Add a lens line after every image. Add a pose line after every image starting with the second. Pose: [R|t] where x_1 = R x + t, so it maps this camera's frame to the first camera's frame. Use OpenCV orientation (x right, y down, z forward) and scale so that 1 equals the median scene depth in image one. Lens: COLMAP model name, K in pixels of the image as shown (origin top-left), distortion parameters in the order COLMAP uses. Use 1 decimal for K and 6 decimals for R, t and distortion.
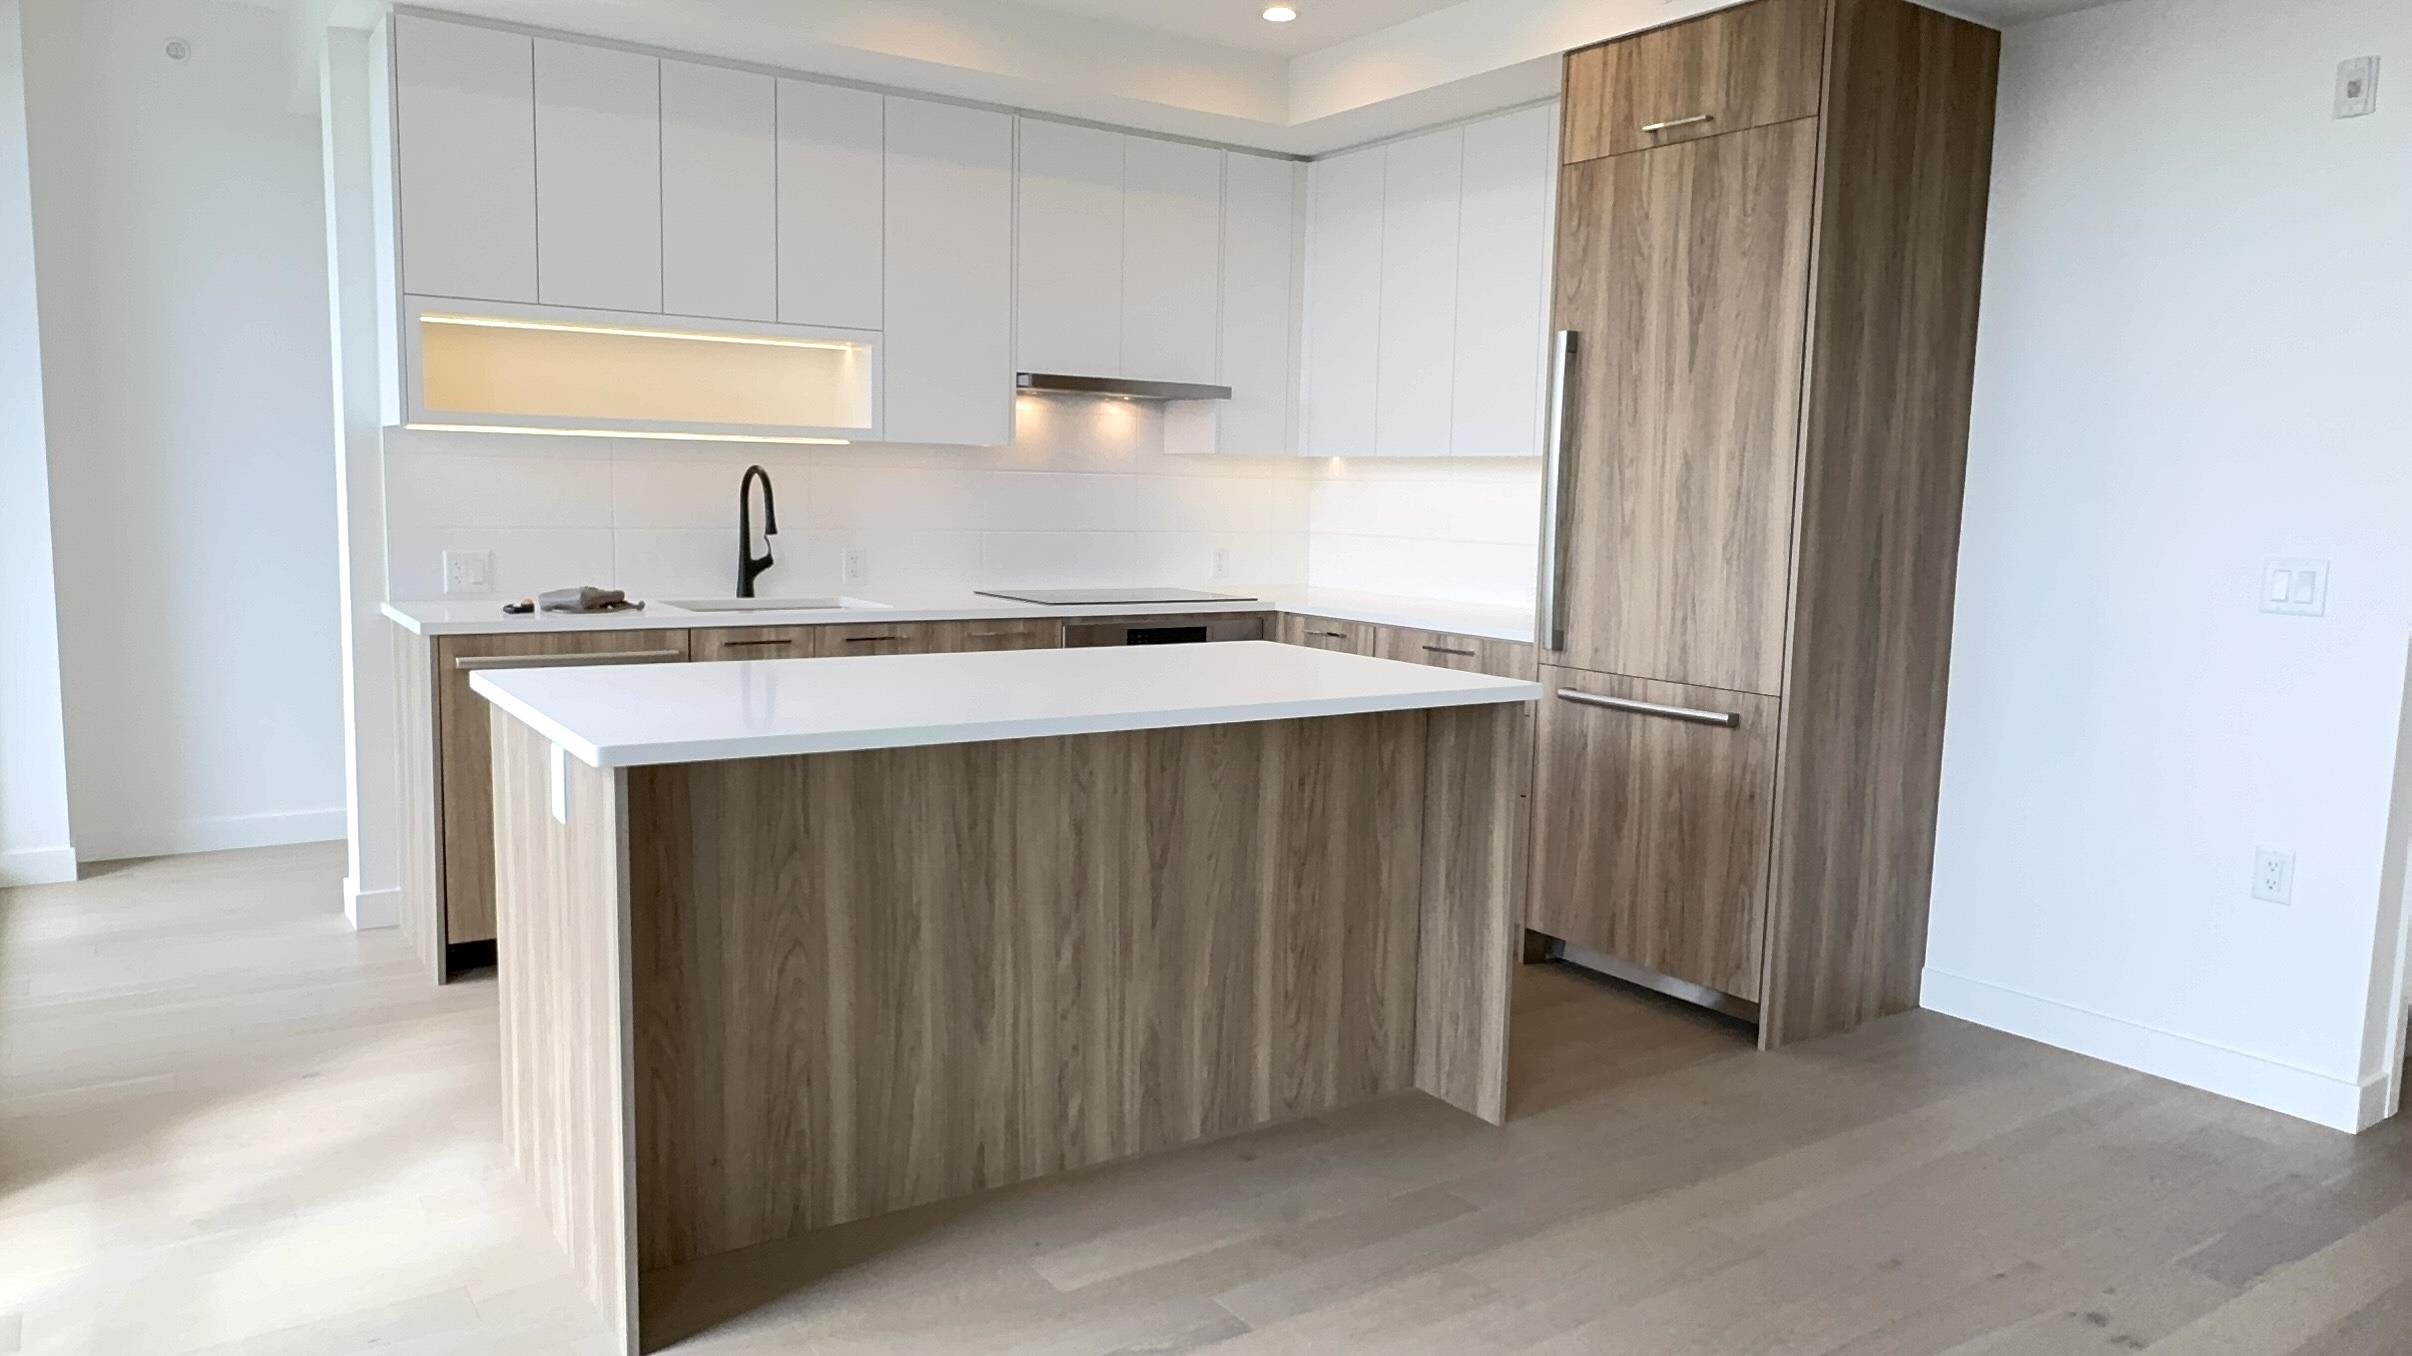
lens RADIAL K [[1576.0, 0, 1232.5], [0, 1576.0, 672.4], [0, 0, 1]] dist [0.004406, 0.000876]
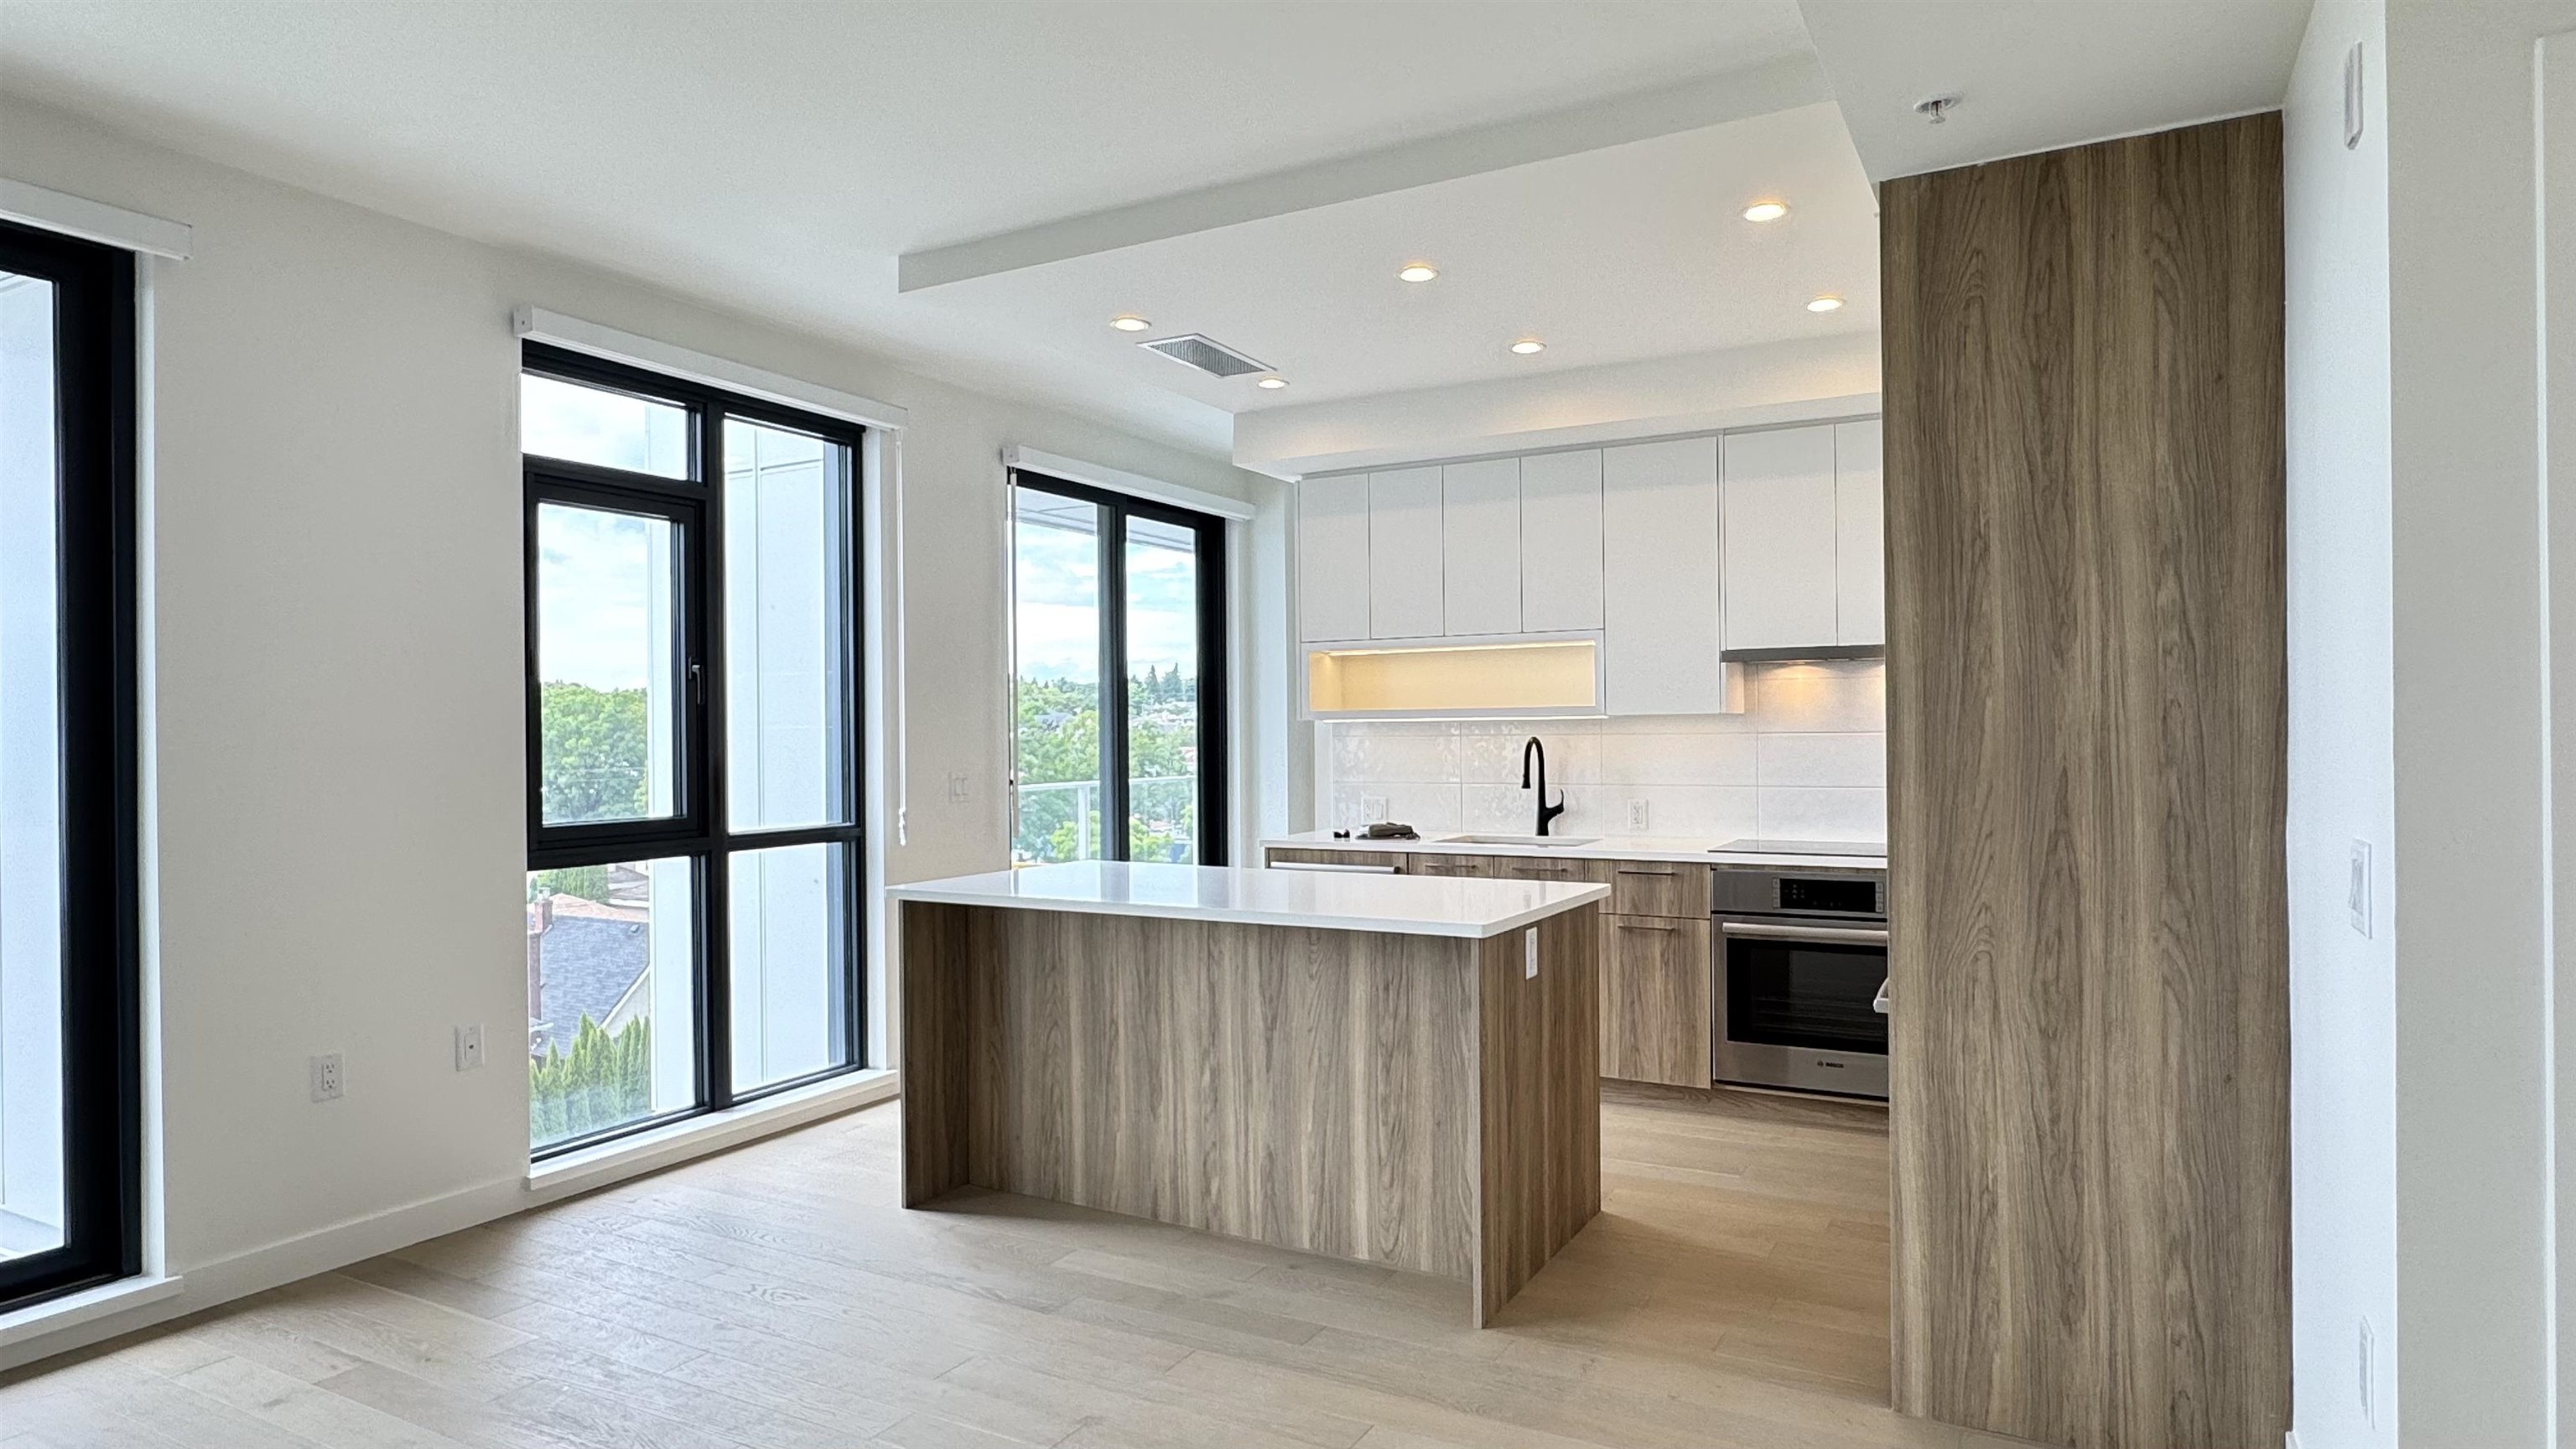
lens RADIAL K [[1461.6, 0, 1307.7], [0, 1461.6, 735.2], [0, 0, 1]] dist [-0.005569, 0.008942]
pose [[0.466362, -0.025606, -0.884223, 1.042224], [-0.084654, 0.993701, -0.073425, -0.038031], [0.880534, 0.109096, 0.461257, 0.390397]]
